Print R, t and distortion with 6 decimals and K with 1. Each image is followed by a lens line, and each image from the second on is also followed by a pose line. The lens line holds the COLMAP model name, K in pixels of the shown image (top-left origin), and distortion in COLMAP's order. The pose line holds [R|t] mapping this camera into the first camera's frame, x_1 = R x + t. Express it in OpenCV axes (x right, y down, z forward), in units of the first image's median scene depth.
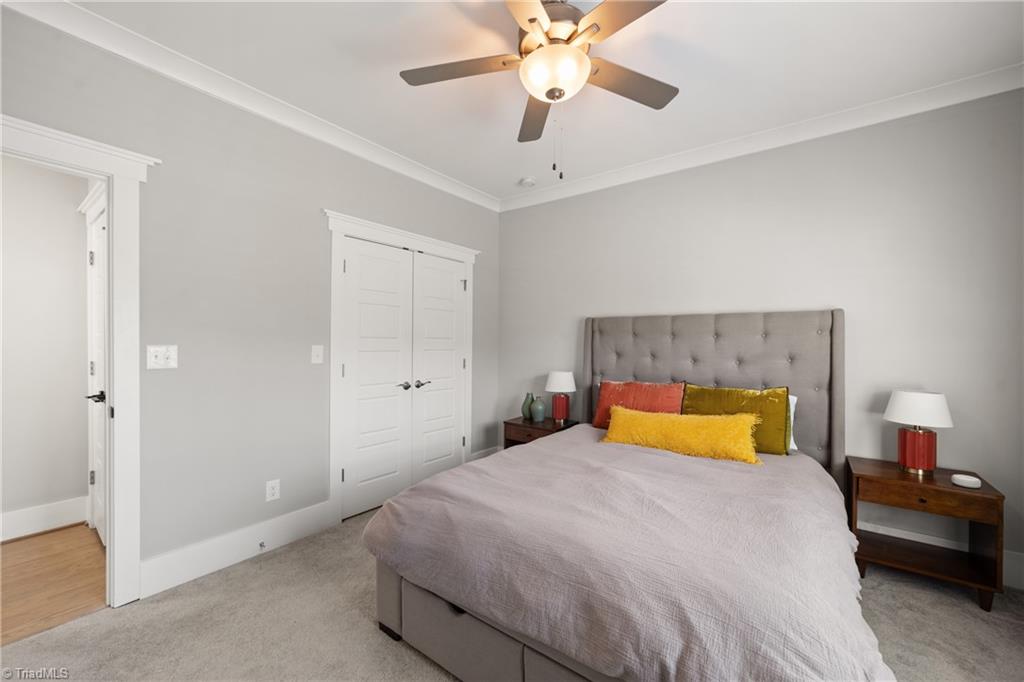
lens RADIAL K [[394.5, 0, 520.6], [0, 394.5, 345.8], [0, 0, 1]] dist [-0.008971, -0.000102]
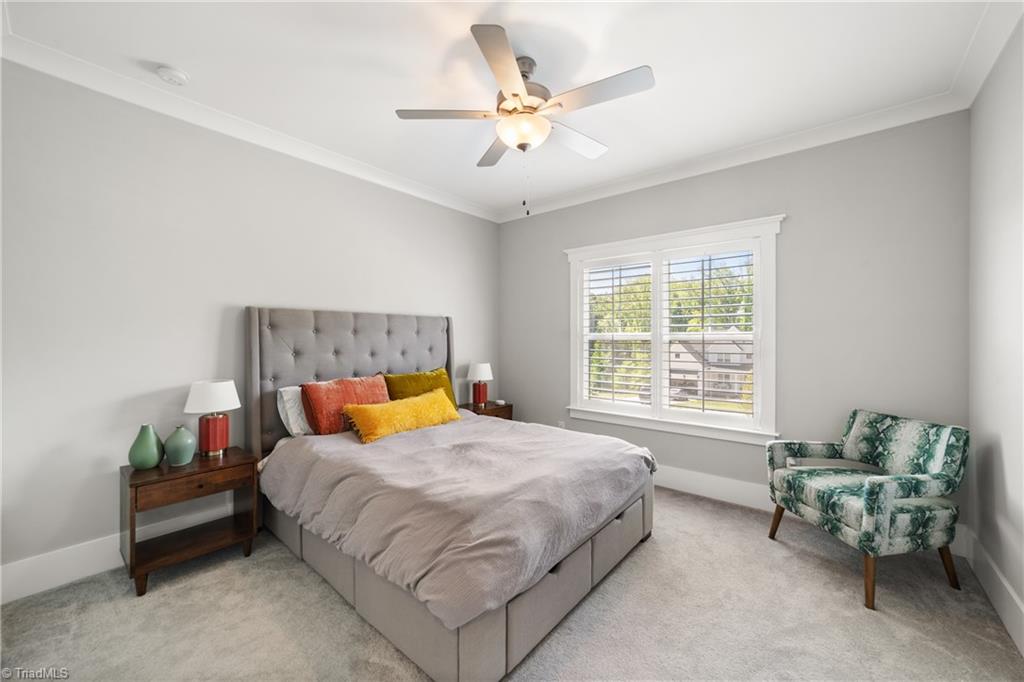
lens RADIAL K [[394.5, 0, 519.6], [0, 394.5, 335.2], [0, 0, 1]] dist [-0.008971, -0.000102]
pose [[0.050628, 0.003337, 0.998712, -0.632569], [0.014243, 0.999890, -0.004063, -0.006041], [-0.998616, 0.014430, 0.050575, 0.496554]]
